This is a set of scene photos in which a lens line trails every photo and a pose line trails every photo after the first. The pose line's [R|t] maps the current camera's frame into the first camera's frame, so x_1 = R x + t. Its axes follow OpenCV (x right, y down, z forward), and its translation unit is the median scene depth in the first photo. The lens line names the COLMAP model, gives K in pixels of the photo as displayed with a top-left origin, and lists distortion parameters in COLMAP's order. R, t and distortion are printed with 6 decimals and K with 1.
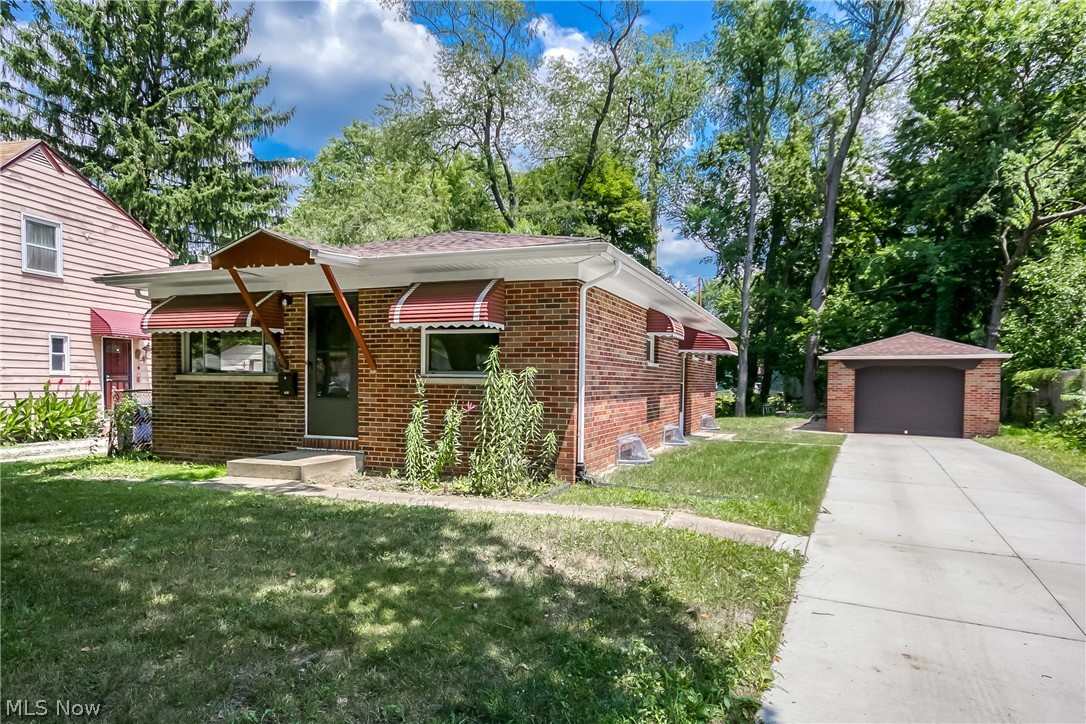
lens RADIAL K [[640.9, 0, 543.0], [0, 640.9, 363.7], [0, 0, 1]] dist [0.014146, 0.001558]
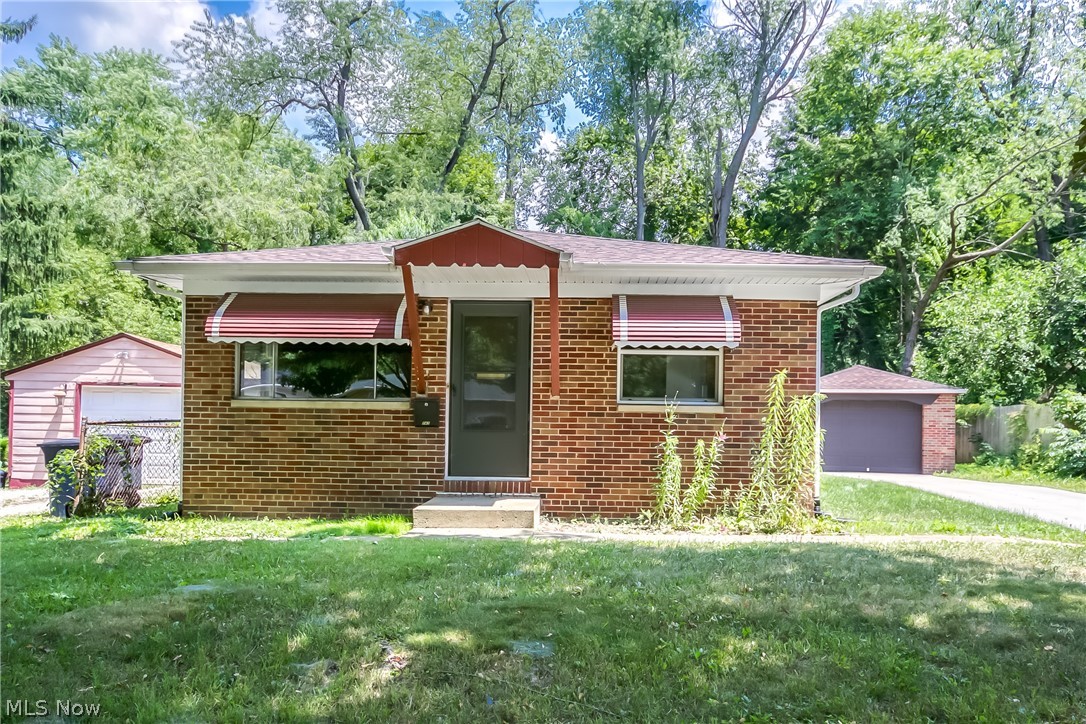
lens RADIAL K [[825.0, 0, 543.7], [0, 825.0, 362.1], [0, 0, 1]] dist [0.002775, 0.014866]
pose [[0.943533, 0.025383, 0.330305, -0.597294], [-0.011200, 0.998935, -0.044771, 0.013866], [-0.331089, 0.038543, 0.942812, -0.008635]]
